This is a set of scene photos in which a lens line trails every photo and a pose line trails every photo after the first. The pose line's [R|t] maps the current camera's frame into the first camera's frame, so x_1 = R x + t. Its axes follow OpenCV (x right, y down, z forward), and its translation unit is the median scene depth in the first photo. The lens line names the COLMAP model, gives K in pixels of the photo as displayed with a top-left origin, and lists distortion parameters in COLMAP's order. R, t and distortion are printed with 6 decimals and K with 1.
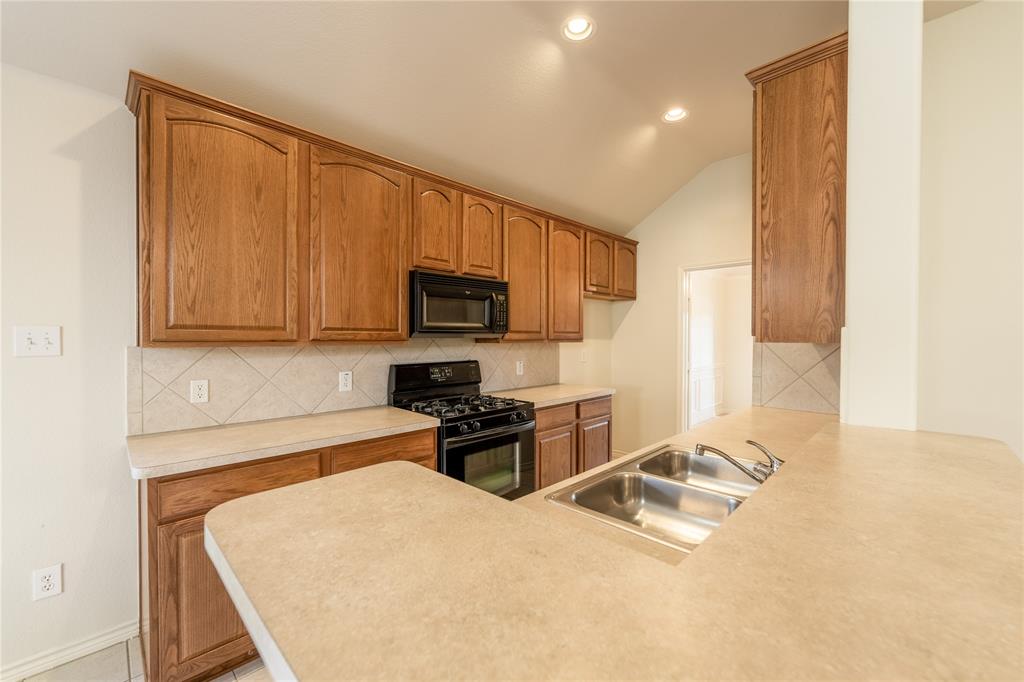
lens RADIAL K [[409.9, 0, 512.0], [0, 409.9, 341.0], [0, 0, 1]] dist [0.000575, -0.000091]
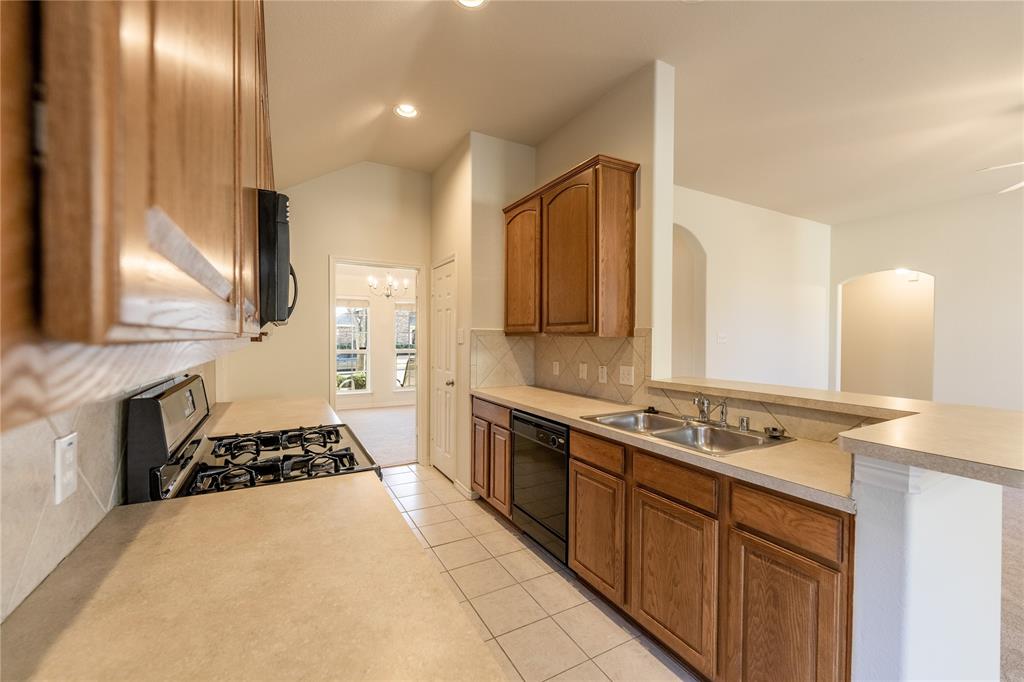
lens RADIAL K [[409.9, 0, 512.0], [0, 409.9, 341.0], [0, 0, 1]] dist [0.000575, -0.000091]
pose [[0.280067, -0.012043, 0.959905, -0.612504], [0.005738, 0.999924, 0.010871, 0.000894], [-0.959963, 0.002463, 0.280115, 0.584553]]
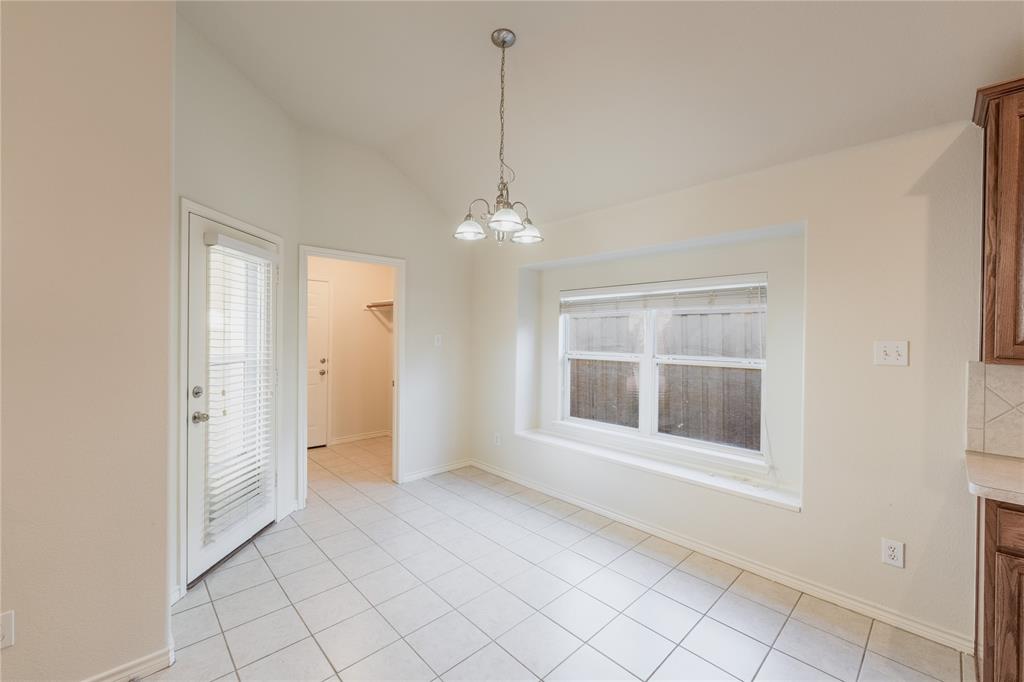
lens RADIAL K [[412.5, 0, 514.0], [0, 412.5, 334.6], [0, 0, 1]] dist [-0.001654, -0.000346]
pose [[-0.026555, -0.001280, -0.999647, 0.121043], [-0.025172, 0.999683, -0.000611, -0.026736], [0.999330, 0.025147, -0.026579, -0.109040]]
